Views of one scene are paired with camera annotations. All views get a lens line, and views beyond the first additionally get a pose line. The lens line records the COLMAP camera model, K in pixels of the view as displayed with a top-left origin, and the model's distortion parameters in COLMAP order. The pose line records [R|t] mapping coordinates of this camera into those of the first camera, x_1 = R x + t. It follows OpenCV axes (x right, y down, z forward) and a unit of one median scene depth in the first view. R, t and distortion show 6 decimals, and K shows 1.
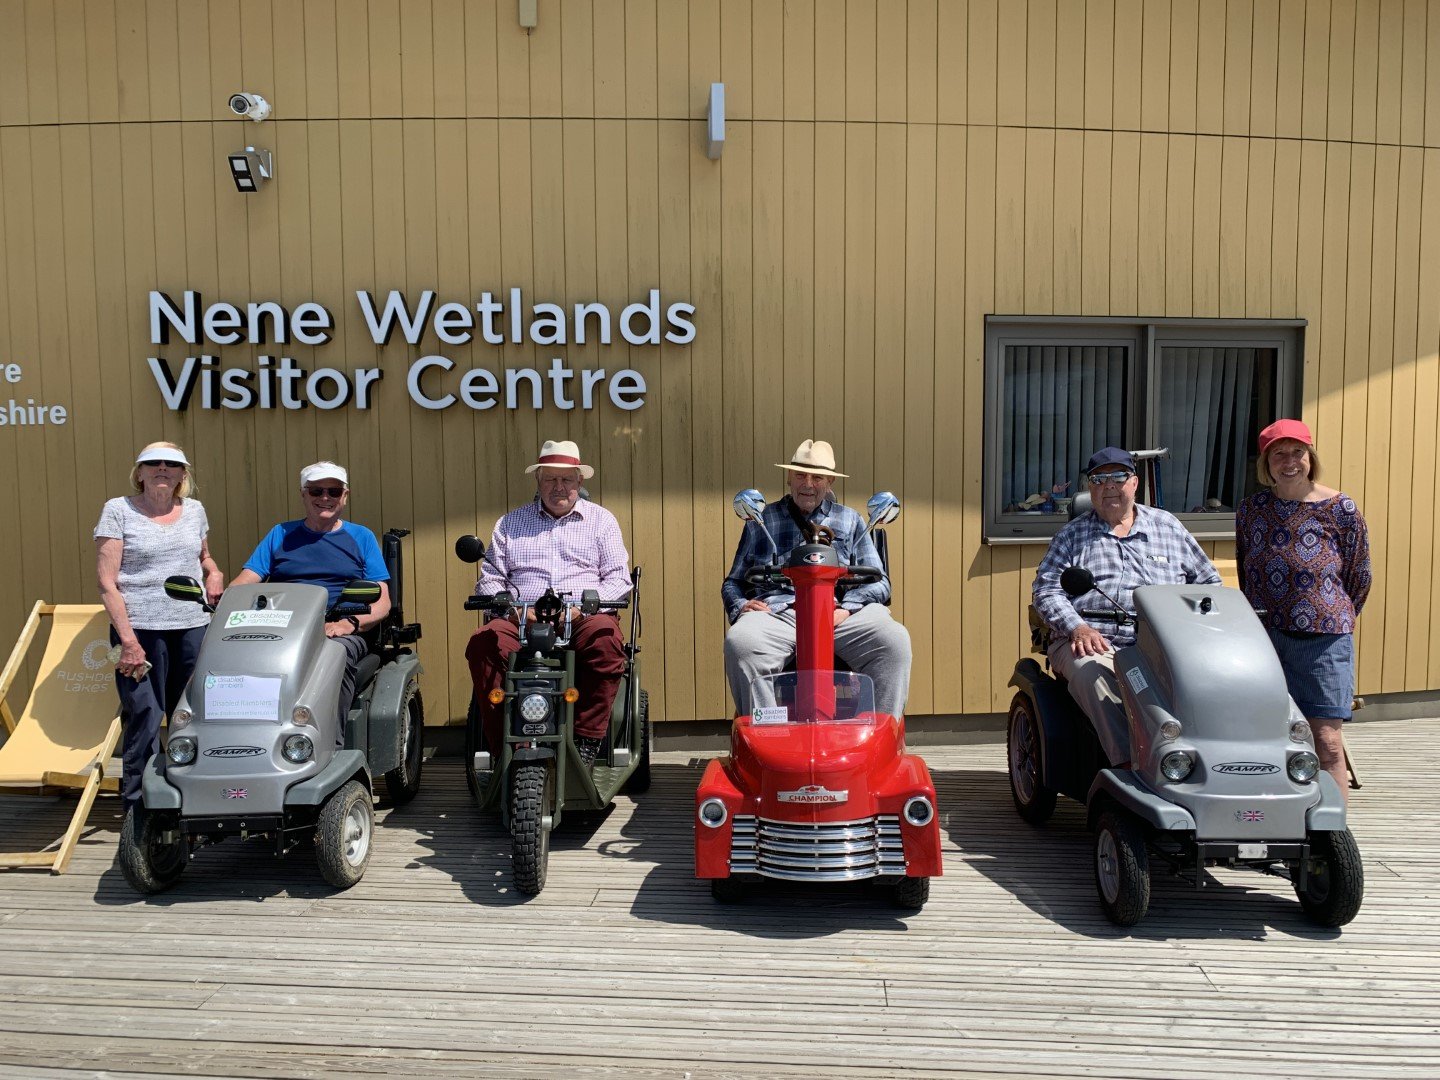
lens RADIAL K [[1101.0, 0, 717.7], [0, 1101.0, 511.2], [0, 0, 1]] dist [-0.005186, 0.038496]
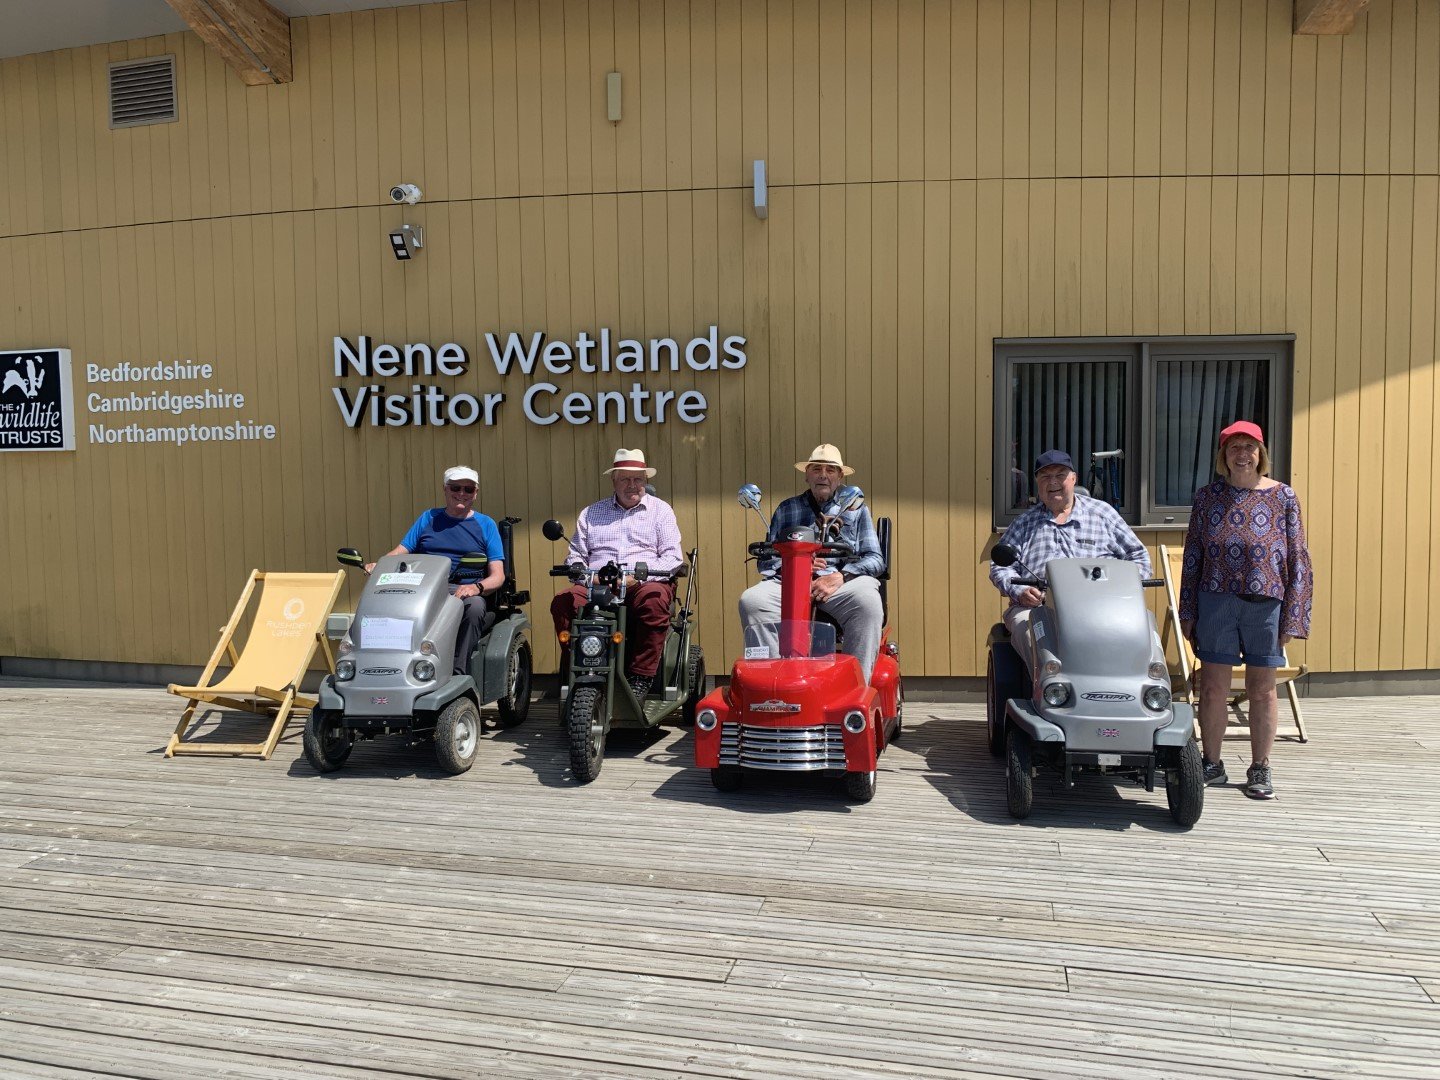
lens RADIAL K [[1087.9, 0, 720.1], [0, 1087.9, 507.2], [0, 0, 1]] dist [0.055199, -0.002214]
pose [[0.987640, -0.000088, -0.156740, 0.163119], [-0.001158, 0.999968, -0.007856, 0.014746], [0.156735, 0.007941, 0.987609, -0.245418]]
